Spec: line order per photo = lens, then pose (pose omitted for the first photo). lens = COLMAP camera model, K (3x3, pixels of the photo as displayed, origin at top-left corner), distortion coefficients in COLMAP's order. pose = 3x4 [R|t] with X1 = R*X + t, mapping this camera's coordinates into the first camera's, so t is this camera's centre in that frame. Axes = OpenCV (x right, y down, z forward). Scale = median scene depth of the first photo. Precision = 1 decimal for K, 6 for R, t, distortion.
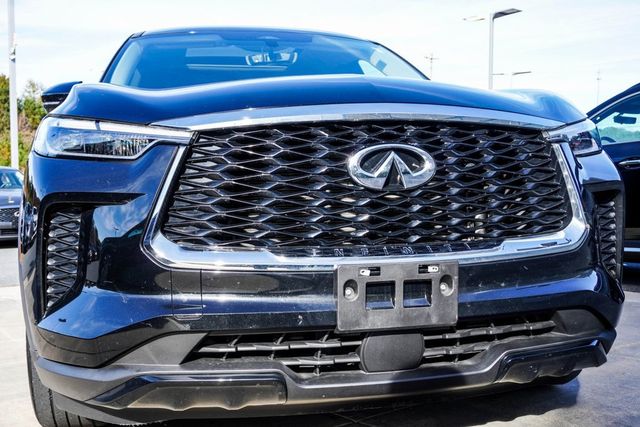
lens RADIAL K [[714.0, 0, 320.0], [0, 714.0, 213.5], [0, 0, 1]] dist [-0.003562, 0.009960]
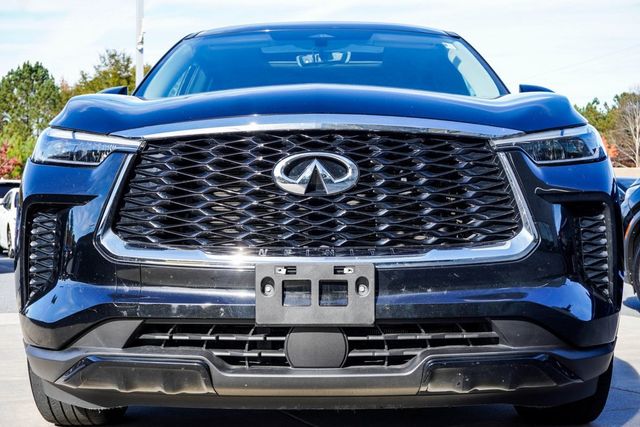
lens RADIAL K [[955.3, 0, 320.0], [0, 955.3, 213.5], [0, 0, 1]] dist [0.014196, 0.051512]
pose [[0.971445, 0.017719, -0.236602, 0.438921], [-0.025027, 0.999297, -0.027923, 0.032940], [0.235941, 0.033048, 0.971205, -0.375352]]
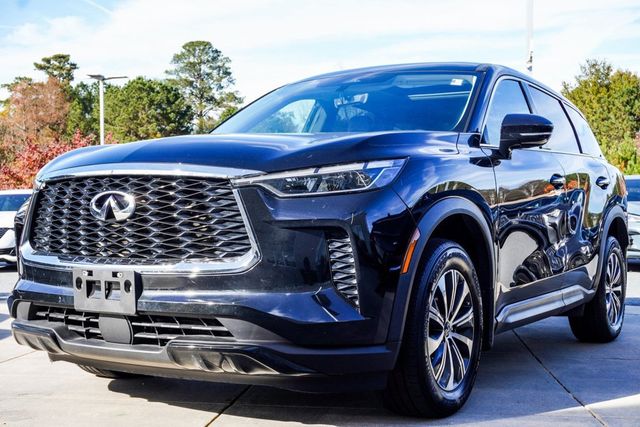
lens RADIAL K [[898.3, 0, 320.0], [0, 898.3, 213.5], [0, 0, 1]] dist [-0.007827, -0.020414]
pose [[0.719997, 0.023730, -0.693571, 1.709034], [-0.043531, 0.998991, -0.011010, -0.046870], [0.692610, 0.038119, 0.720304, -0.062268]]
